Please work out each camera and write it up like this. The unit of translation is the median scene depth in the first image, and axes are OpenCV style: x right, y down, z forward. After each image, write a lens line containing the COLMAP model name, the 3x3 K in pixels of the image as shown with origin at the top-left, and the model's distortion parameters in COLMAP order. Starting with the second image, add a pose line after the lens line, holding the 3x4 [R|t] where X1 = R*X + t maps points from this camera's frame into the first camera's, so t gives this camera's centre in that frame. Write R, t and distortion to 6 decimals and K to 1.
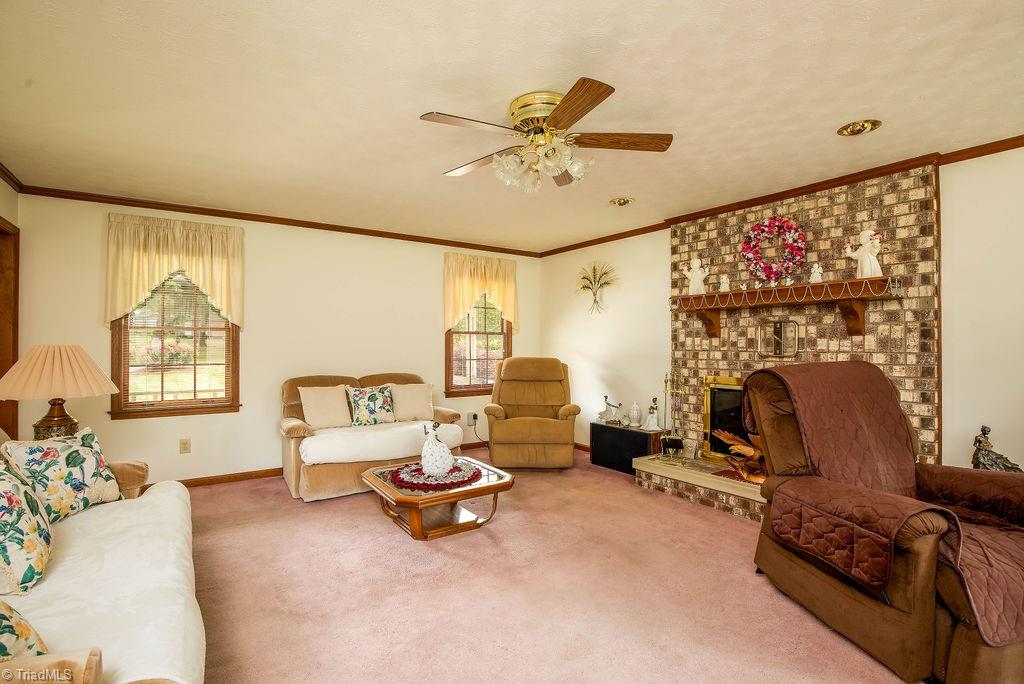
lens RADIAL K [[488.7, 0, 510.1], [0, 488.7, 328.3], [0, 0, 1]] dist [-0.004056, -0.001235]
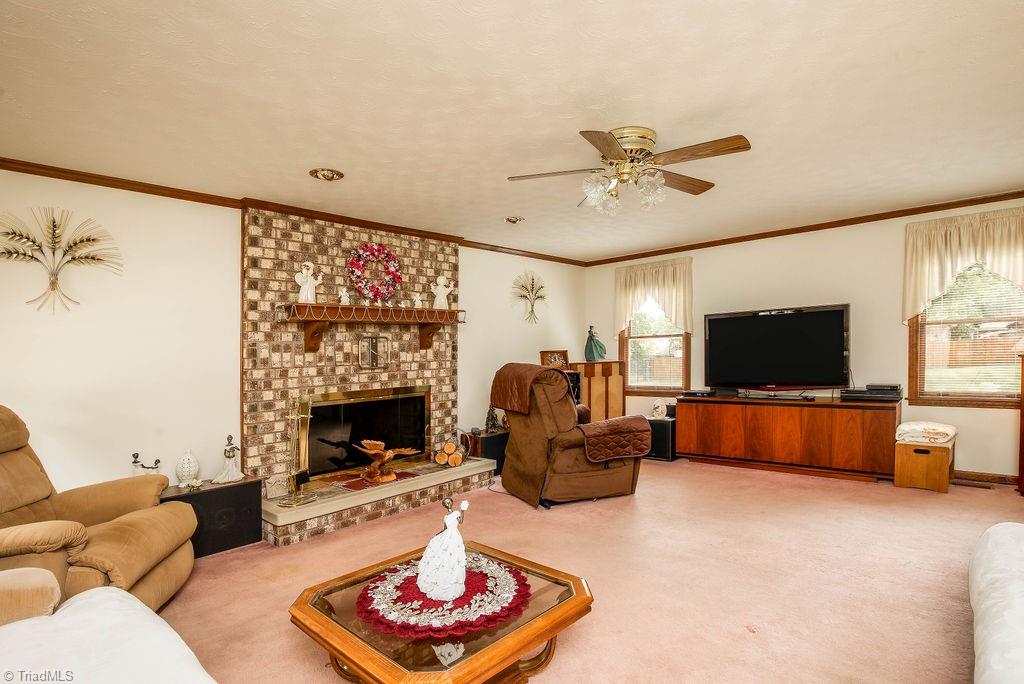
lens RADIAL K [[484.1, 0, 512.2], [0, 484.1, 365.1], [0, 0, 1]] dist [0.000069, -0.000238]
pose [[-0.168383, -0.021343, 0.985491, -0.566832], [0.000873, 0.999762, 0.021801, 0.024663], [-0.985721, 0.004531, -0.168324, 0.817671]]
